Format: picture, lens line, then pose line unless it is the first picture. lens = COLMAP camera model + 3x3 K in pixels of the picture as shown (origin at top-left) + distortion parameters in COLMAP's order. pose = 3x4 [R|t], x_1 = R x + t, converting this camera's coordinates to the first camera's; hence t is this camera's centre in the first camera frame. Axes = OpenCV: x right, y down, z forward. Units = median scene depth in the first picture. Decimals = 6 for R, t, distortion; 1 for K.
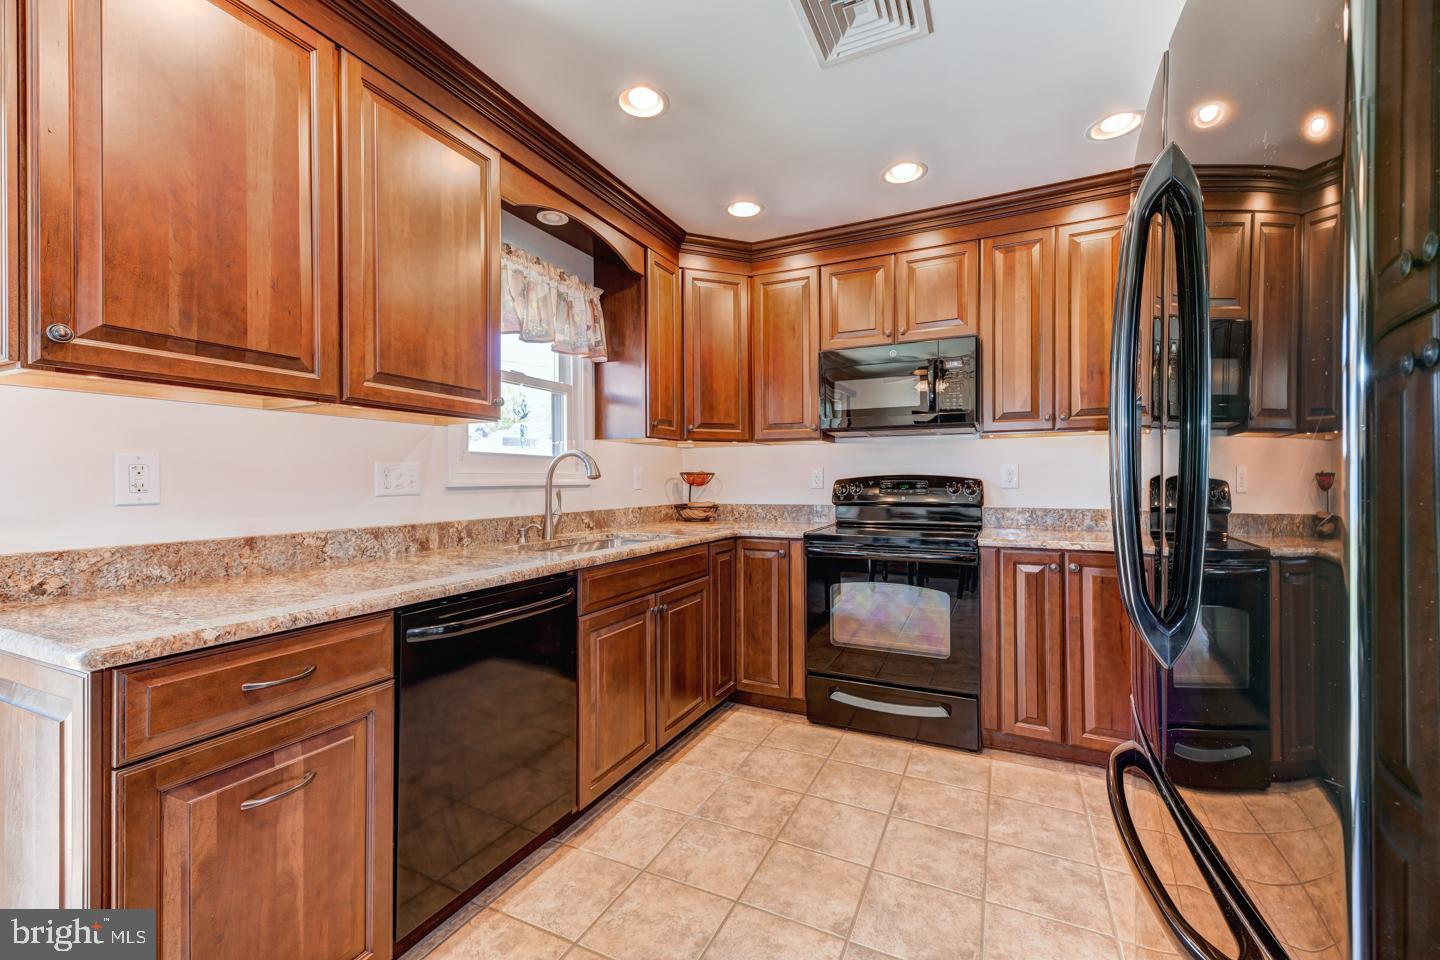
lens RADIAL K [[591.1, 0, 713.2], [0, 591.1, 482.3], [0, 0, 1]] dist [0.013405, -0.000241]
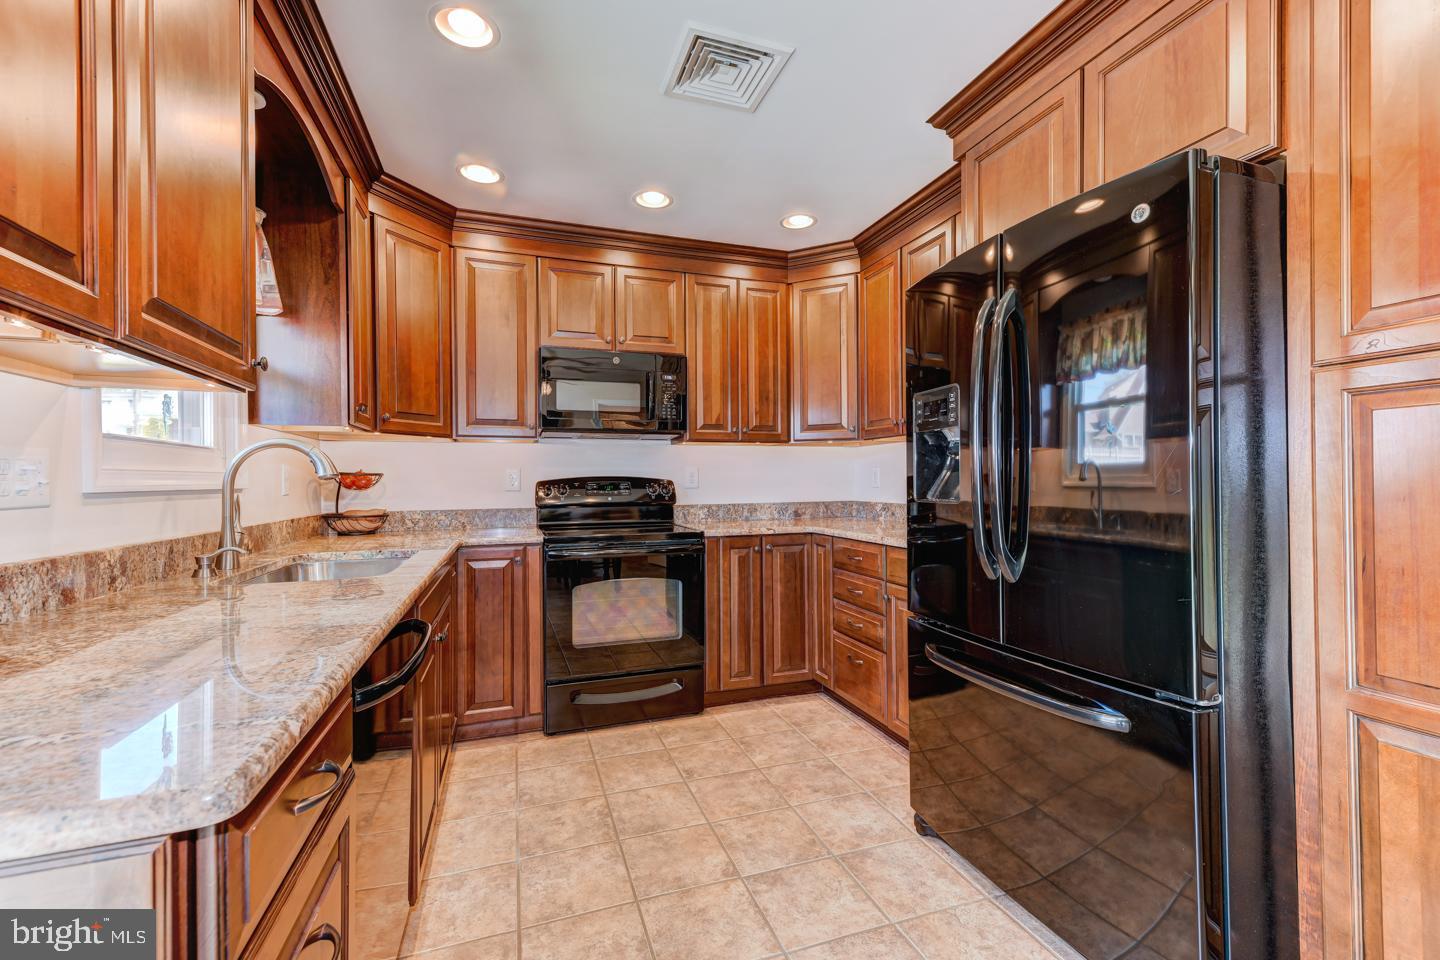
lens RADIAL K [[623.5, 0, 726.9], [0, 623.5, 482.9], [0, 0, 1]] dist [0.013148, -0.000041]
pose [[0.701861, -0.002932, 0.712308, -0.423446], [0.006704, 0.999974, -0.002490, 0.003996], [-0.712283, 0.006522, 0.701862, 0.103392]]
